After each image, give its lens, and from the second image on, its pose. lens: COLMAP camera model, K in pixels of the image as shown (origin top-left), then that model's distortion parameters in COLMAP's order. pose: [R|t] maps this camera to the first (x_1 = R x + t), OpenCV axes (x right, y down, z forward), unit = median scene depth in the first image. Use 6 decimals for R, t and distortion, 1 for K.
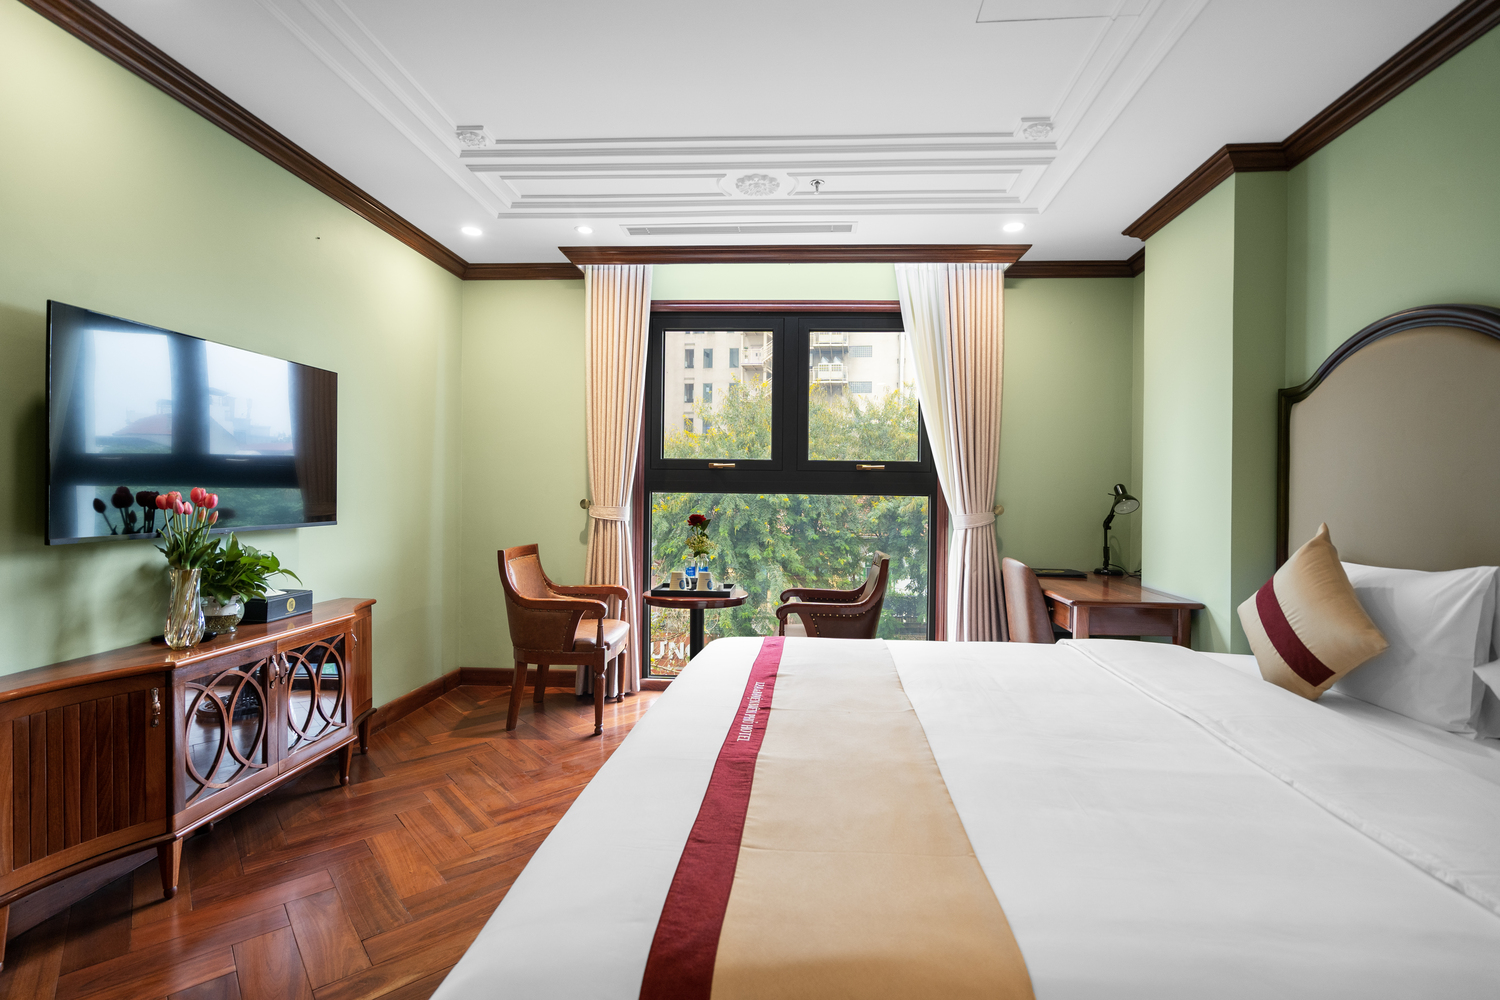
lens RADIAL K [[669.1, 0, 752.9], [0, 669.1, 488.9], [0, 0, 1]] dist [0.001815, 0.000142]
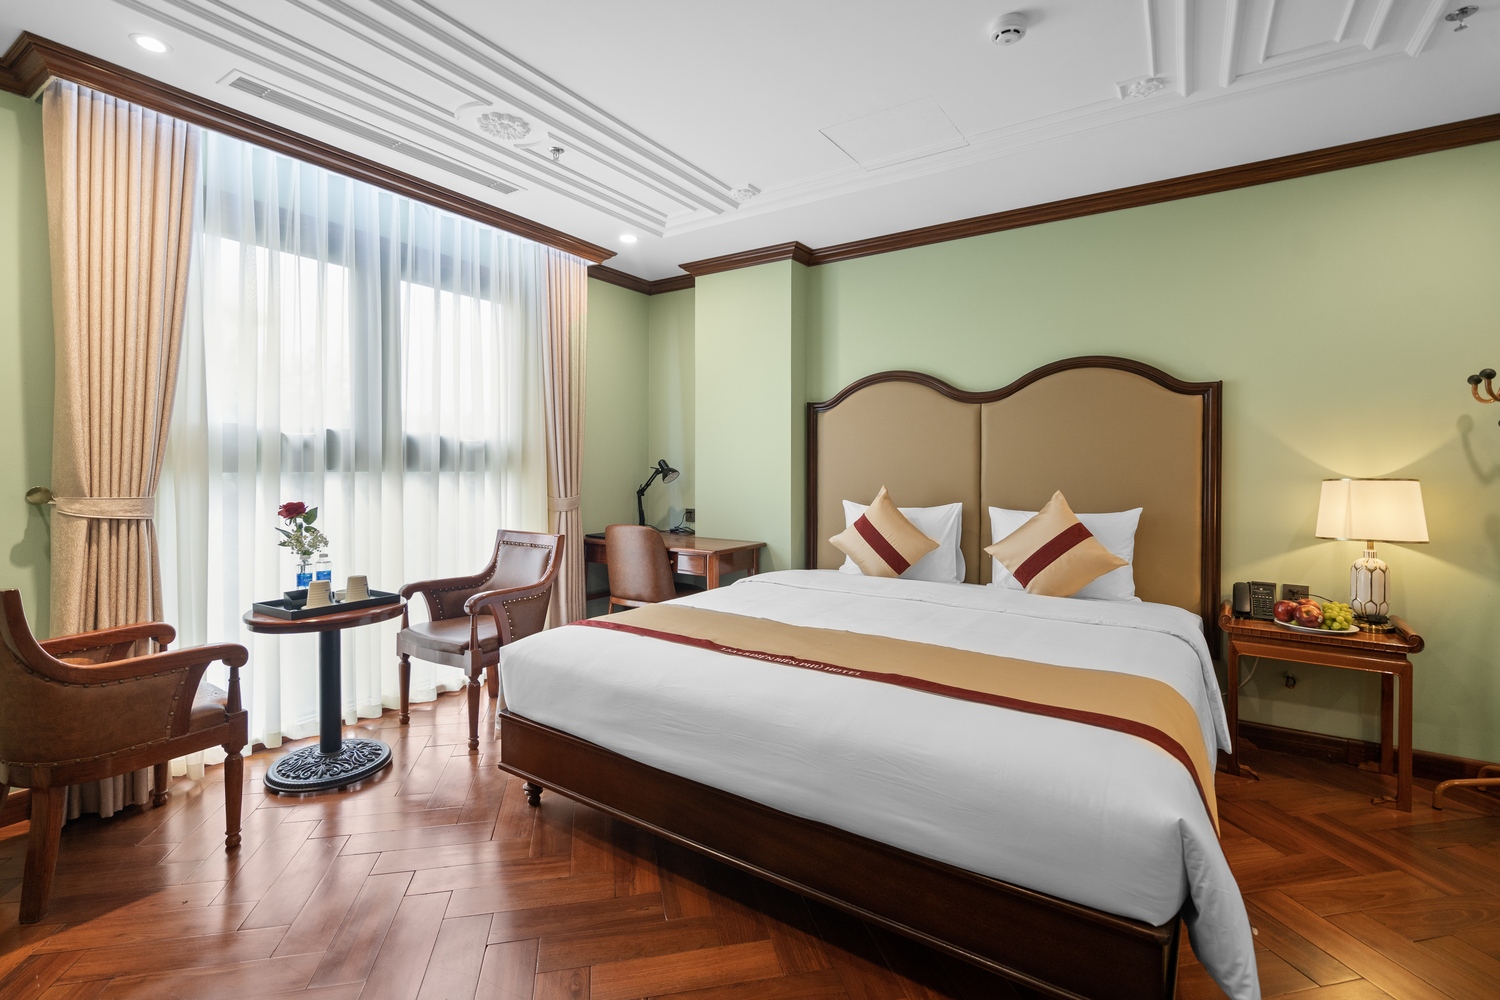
lens RADIAL K [[677.0, 0, 751.7], [0, 677.0, 456.7], [0, 0, 1]] dist [-0.002919, -0.000571]
pose [[0.509240, 0.003126, 0.860619, -0.542335], [-0.001648, 0.999995, -0.002657, -0.011935], [-0.860623, -0.000065, 0.509243, 0.236154]]
